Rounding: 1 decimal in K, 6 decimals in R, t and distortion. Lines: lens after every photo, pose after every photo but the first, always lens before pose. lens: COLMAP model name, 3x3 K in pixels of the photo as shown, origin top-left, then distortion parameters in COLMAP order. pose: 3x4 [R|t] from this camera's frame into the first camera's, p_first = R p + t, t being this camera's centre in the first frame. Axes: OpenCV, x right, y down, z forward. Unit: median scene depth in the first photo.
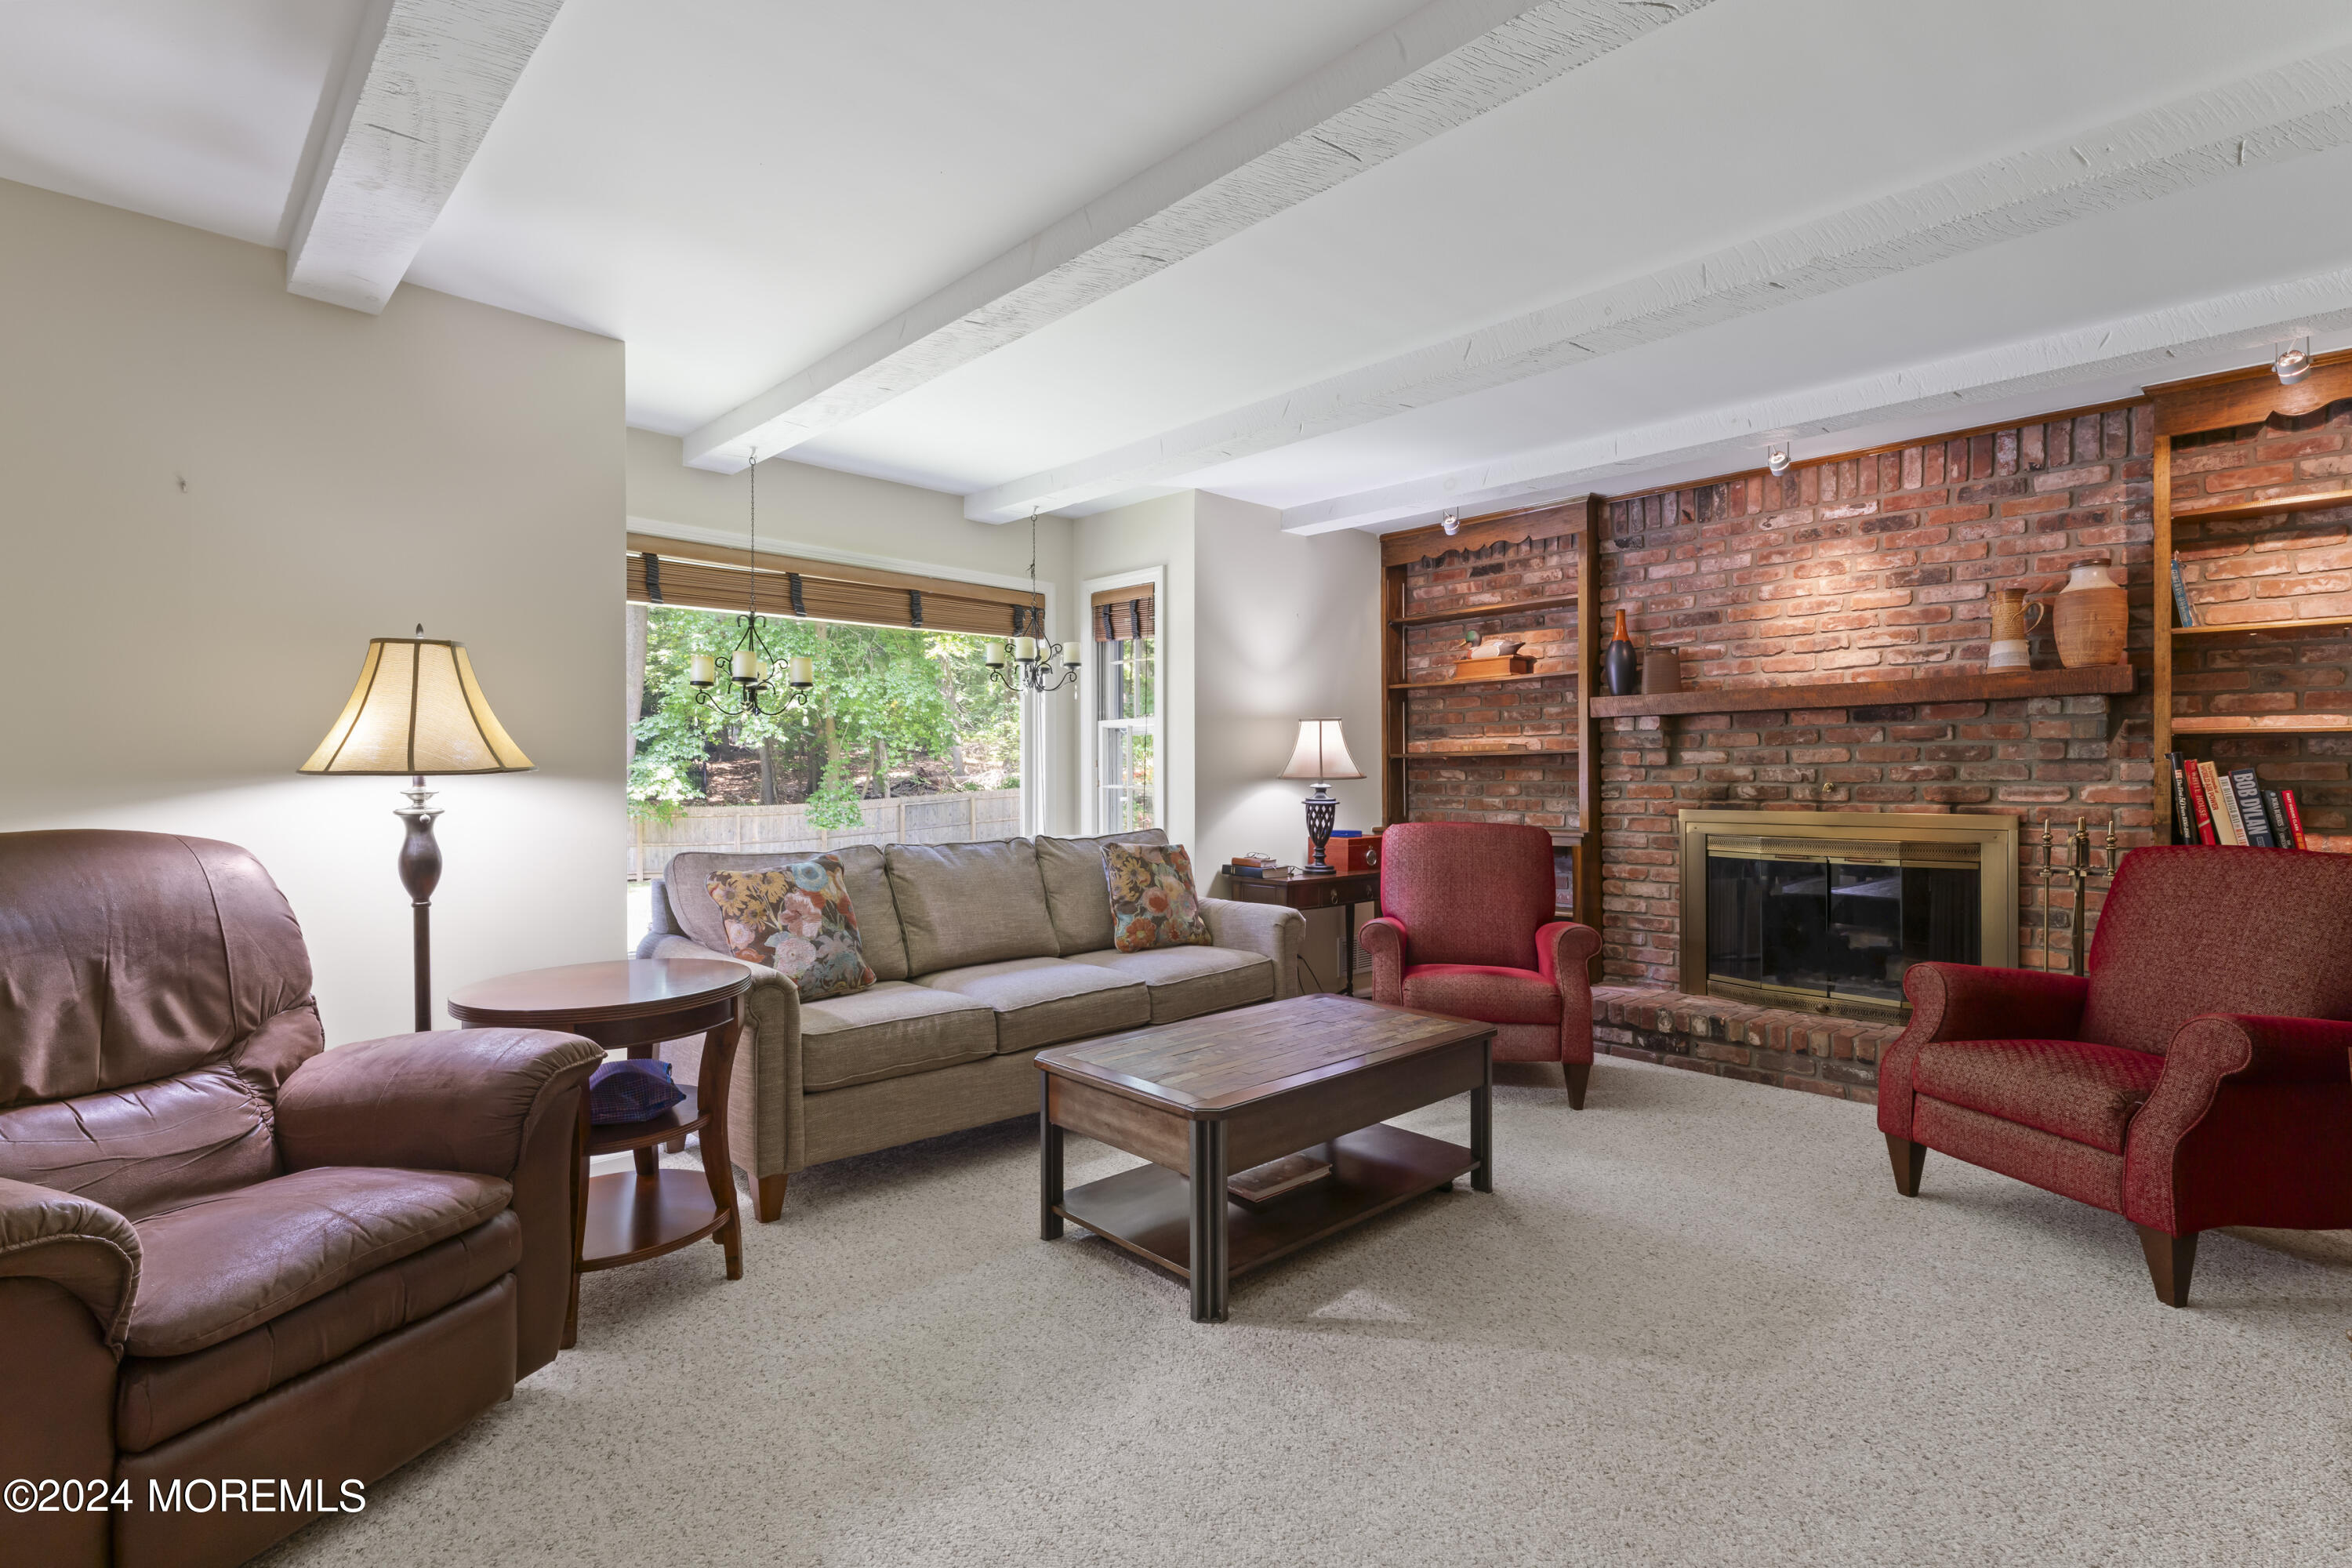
lens RADIAL K [[1083.0, 0, 1185.1], [0, 1083.0, 781.1], [0, 0, 1]] dist [-0.003093, -0.000338]
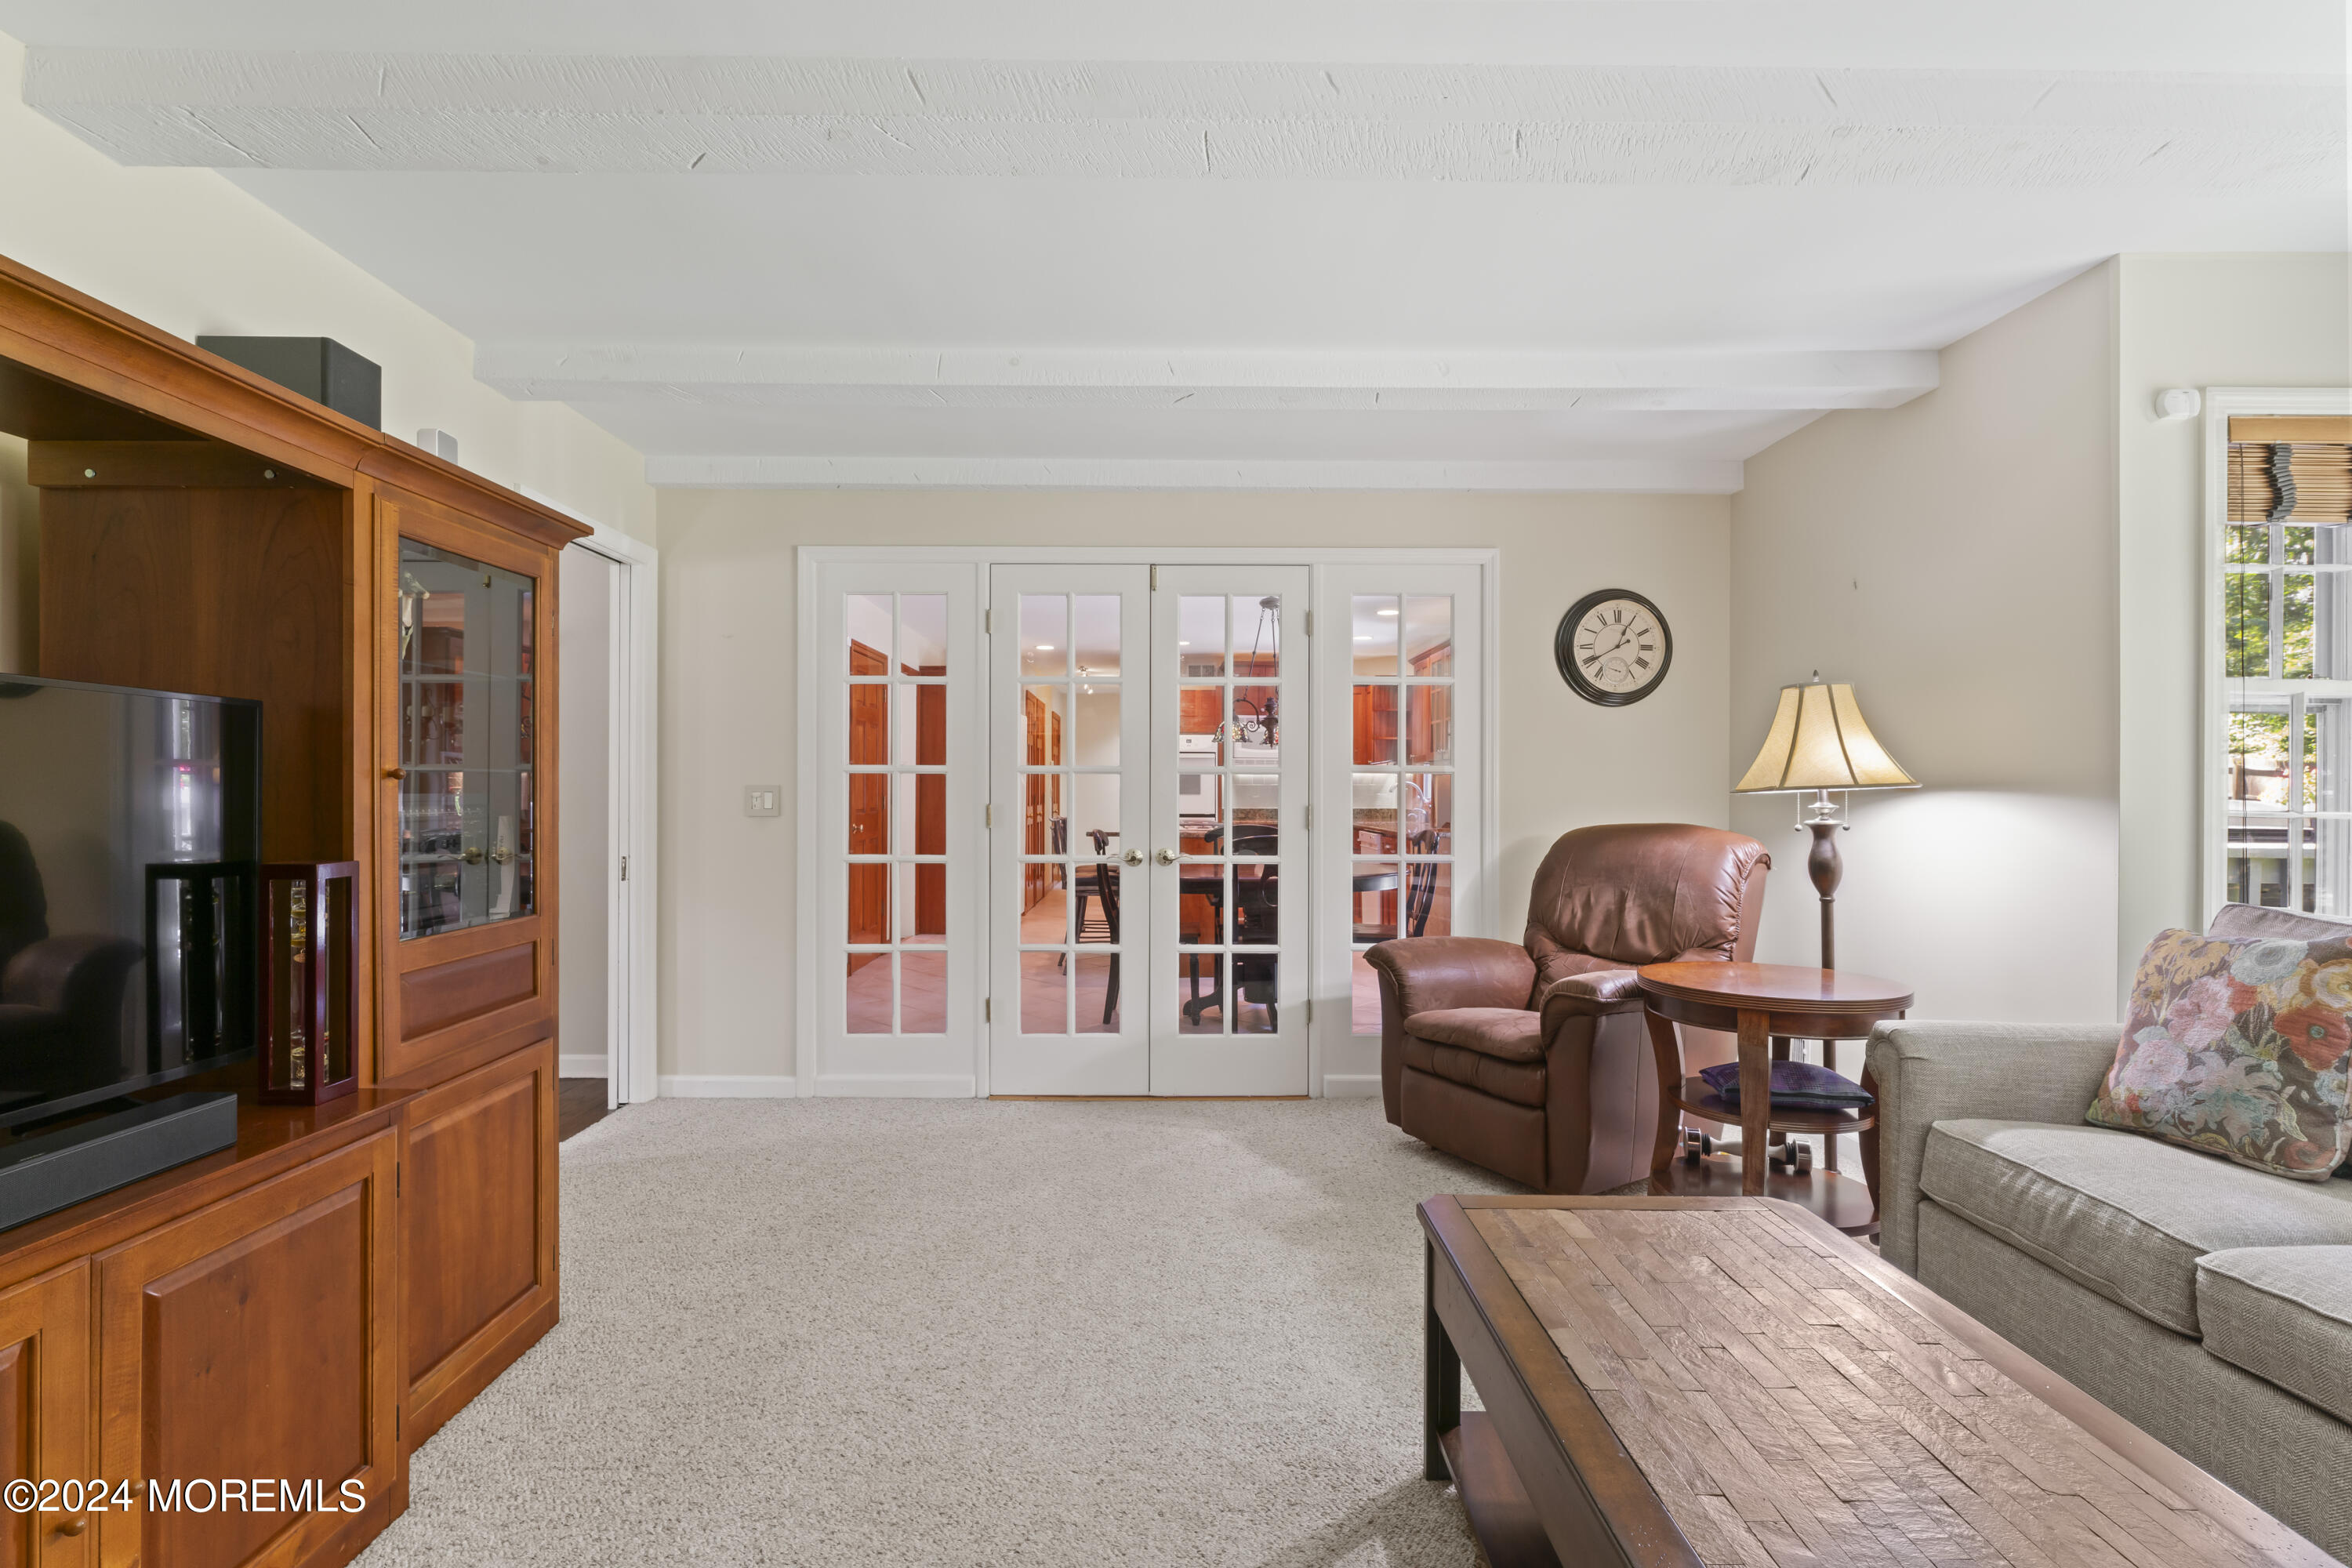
lens RADIAL K [[1083.0, 0, 1159.7], [0, 1083.0, 788.8], [0, 0, 1]] dist [-0.003093, -0.000338]
pose [[-0.693250, -0.002194, -0.720694, 0.432263], [-0.005049, 0.999986, 0.001812, -0.004999], [0.720679, 0.004895, -0.693251, 0.814366]]
